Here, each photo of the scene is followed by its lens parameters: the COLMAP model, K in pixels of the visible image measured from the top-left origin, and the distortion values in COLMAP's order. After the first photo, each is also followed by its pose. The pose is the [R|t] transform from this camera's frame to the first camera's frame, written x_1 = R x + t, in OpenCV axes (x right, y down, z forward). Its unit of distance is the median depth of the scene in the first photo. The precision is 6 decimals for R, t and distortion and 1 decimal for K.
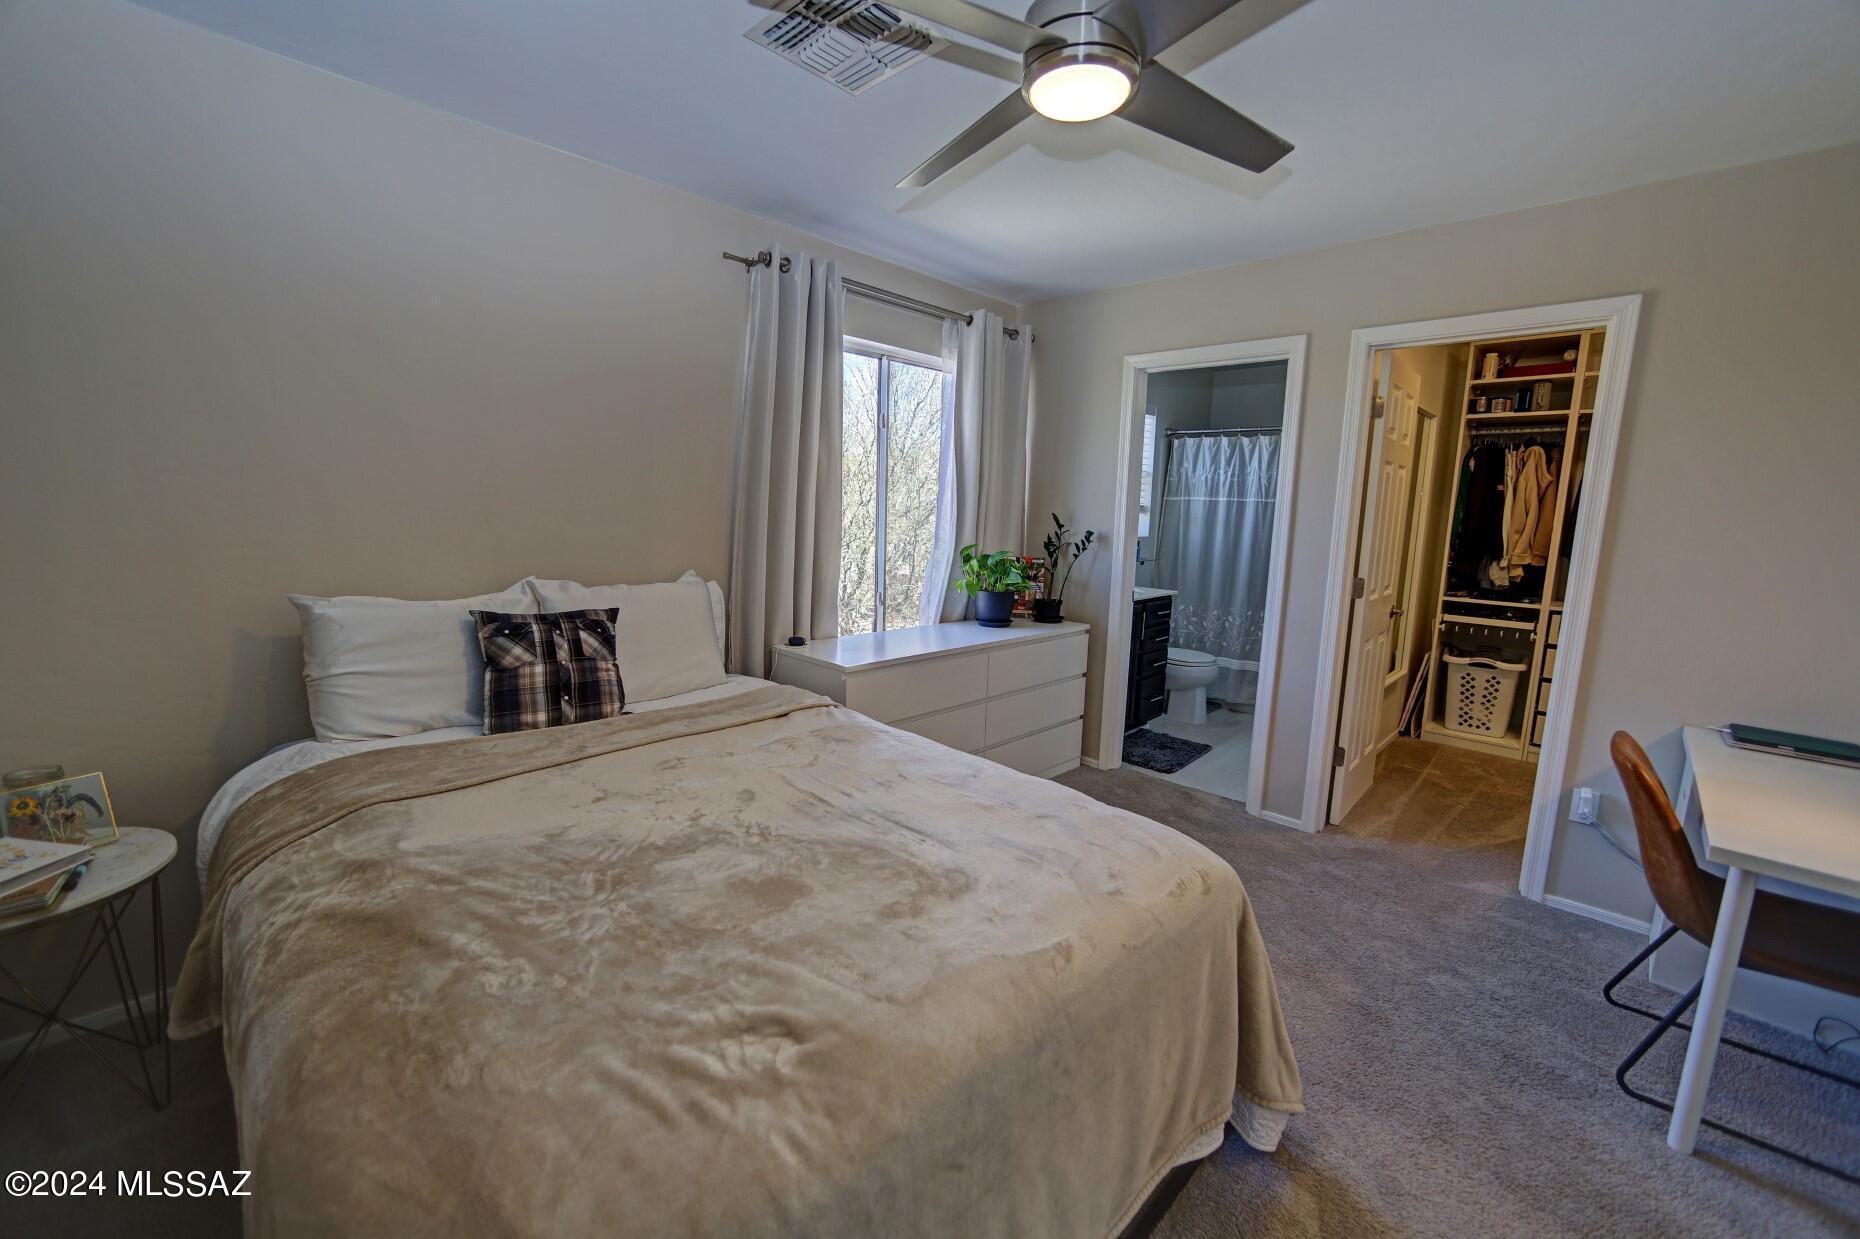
lens RADIAL K [[738.8, 0, 929.8], [0, 738.8, 608.2], [0, 0, 1]] dist [-0.030893, 0.009211]
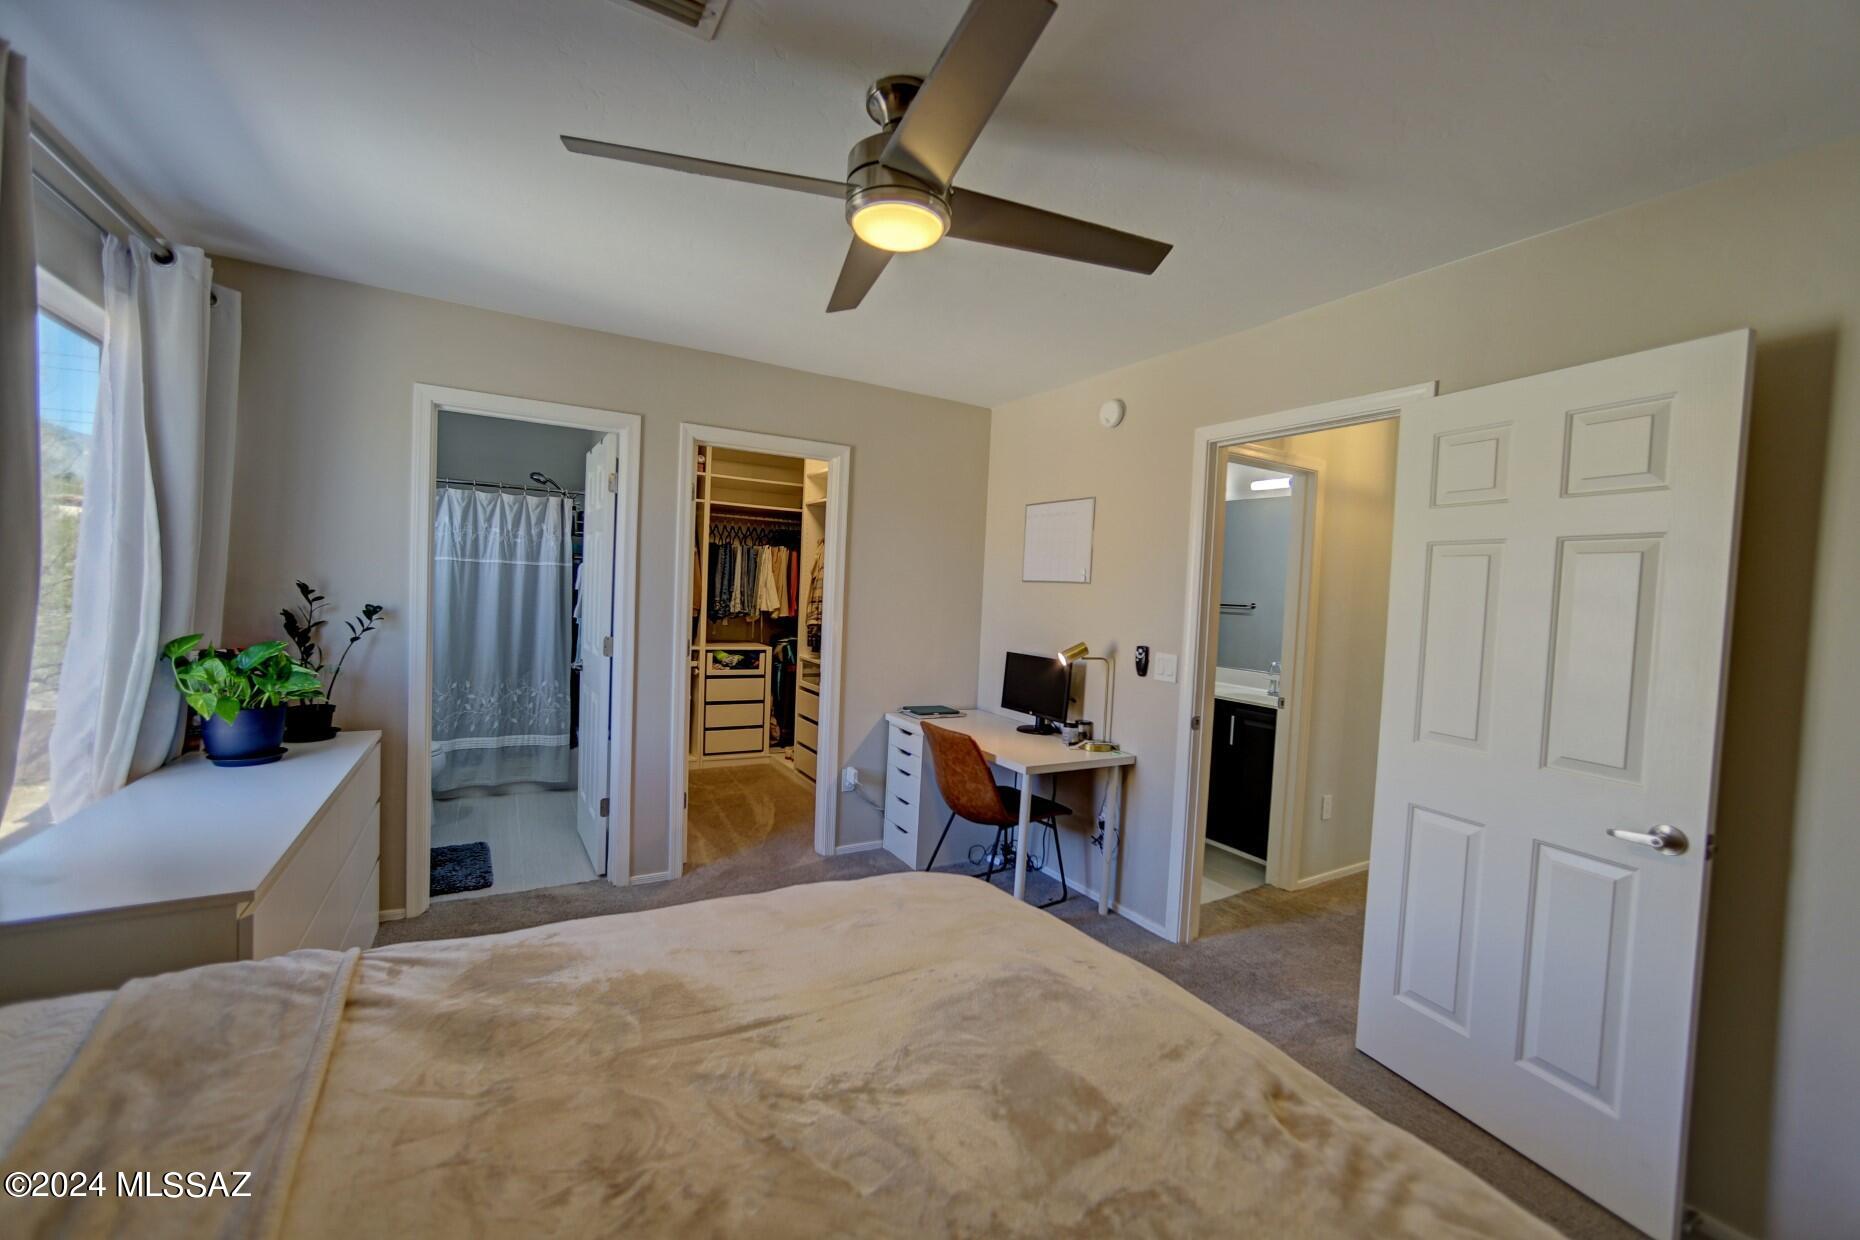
lens RADIAL K [[738.8, 0, 922.9], [0, 738.8, 617.1], [0, 0, 1]] dist [-0.030893, 0.009211]
pose [[0.266619, -0.054247, 0.962274, -0.318485], [0.097369, 0.994823, 0.029103, -0.056890], [-0.958871, 0.085936, 0.270521, 0.259534]]
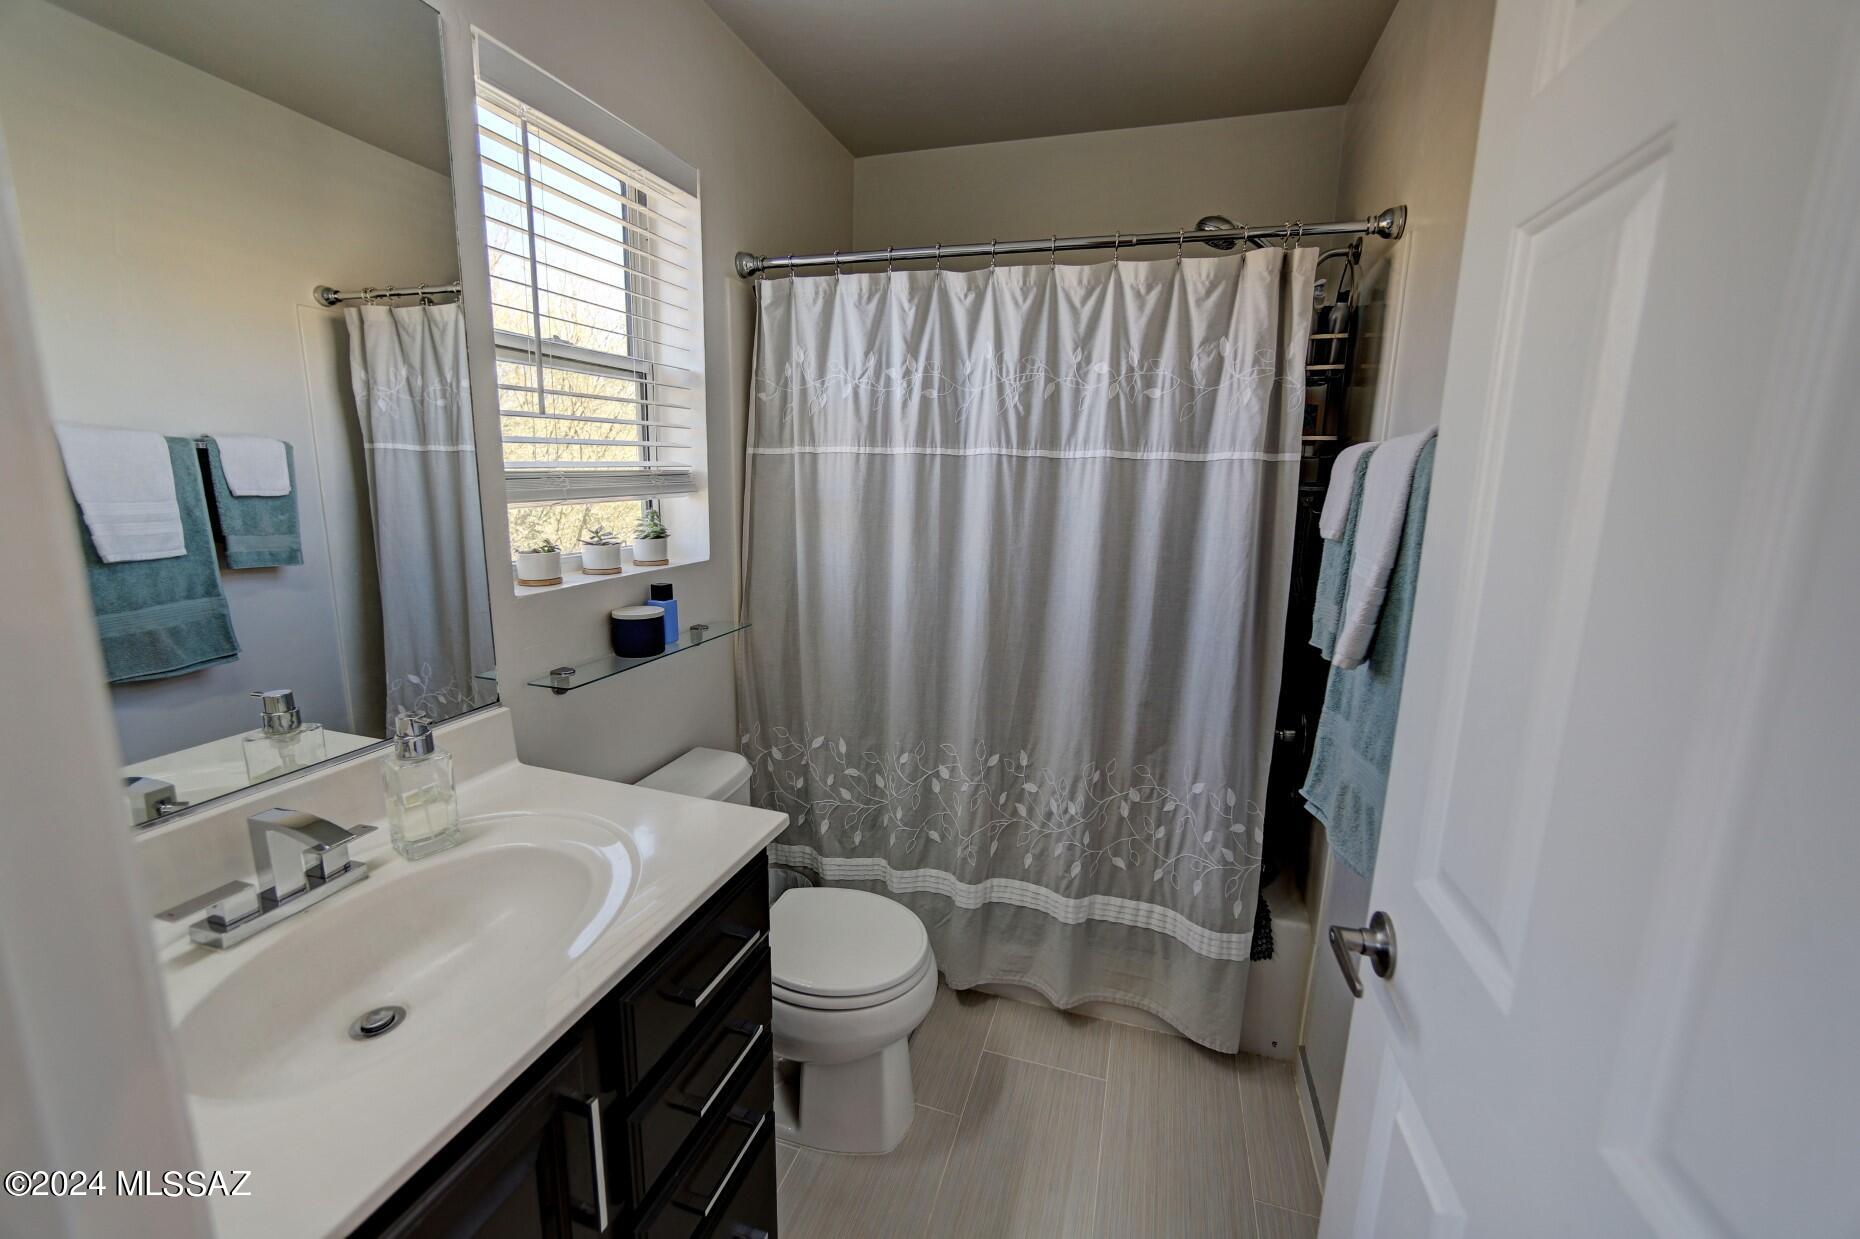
lens RADIAL K [[738.8, 0, 928.1], [0, 738.8, 615.7], [0, 0, 1]] dist [-0.030893, 0.009211]
pose [[0.888761, -0.096367, 0.448126, 0.301422], [0.068188, 0.994568, 0.078639, -0.120247], [-0.453270, -0.039335, 0.890505, 0.842584]]
